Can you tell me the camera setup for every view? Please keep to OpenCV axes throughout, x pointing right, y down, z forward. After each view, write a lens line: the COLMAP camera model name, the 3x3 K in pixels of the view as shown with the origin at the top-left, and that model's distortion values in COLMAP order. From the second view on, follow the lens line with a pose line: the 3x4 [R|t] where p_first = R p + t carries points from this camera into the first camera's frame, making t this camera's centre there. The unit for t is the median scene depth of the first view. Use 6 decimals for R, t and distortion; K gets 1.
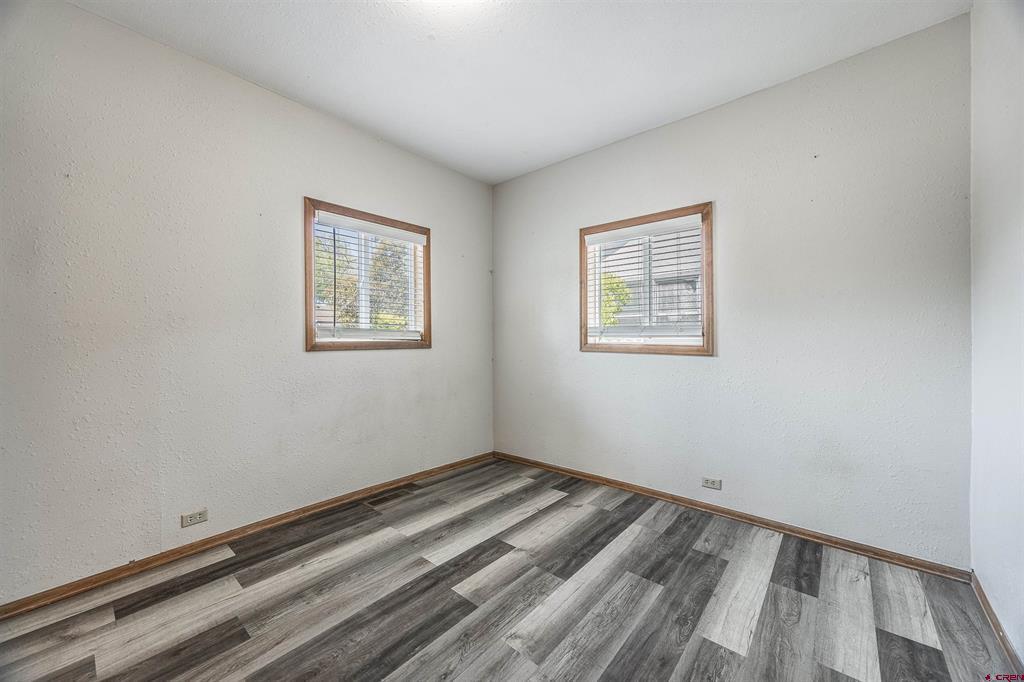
lens RADIAL K [[387.4, 0, 511.0], [0, 387.4, 339.1], [0, 0, 1]] dist [-0.004784, 0.000333]
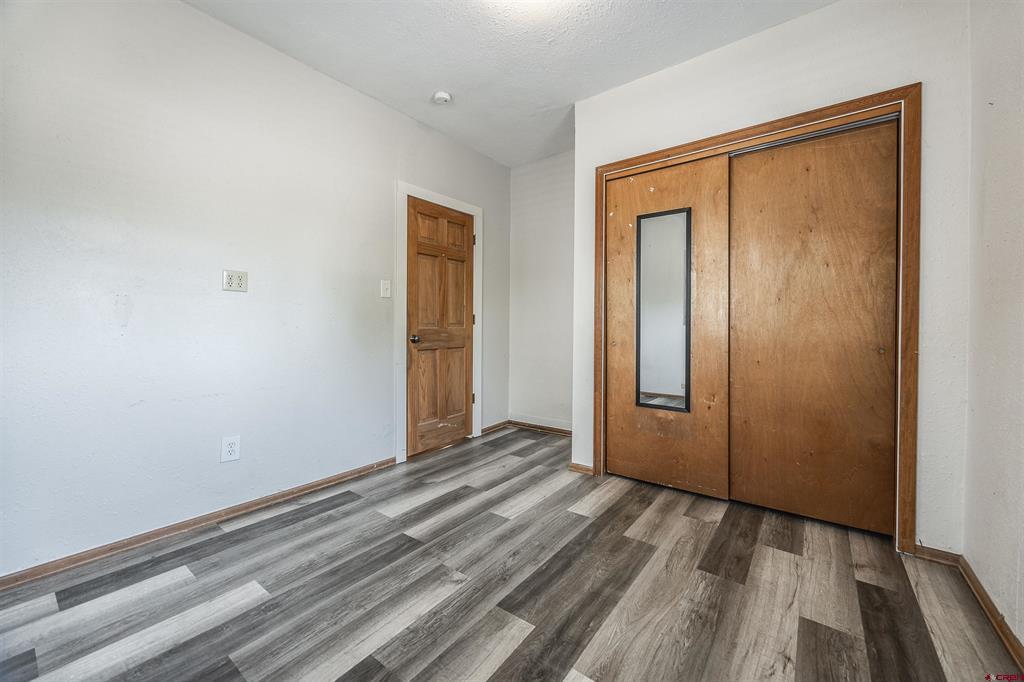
lens RADIAL K [[387.4, 0, 513.9], [0, 387.4, 332.8], [0, 0, 1]] dist [-0.004784, 0.000333]
pose [[-0.998706, 0.000281, -0.050846, -0.081796], [-0.001123, 0.999619, 0.027569, 0.057164], [0.050834, 0.027590, -0.998326, 1.890019]]
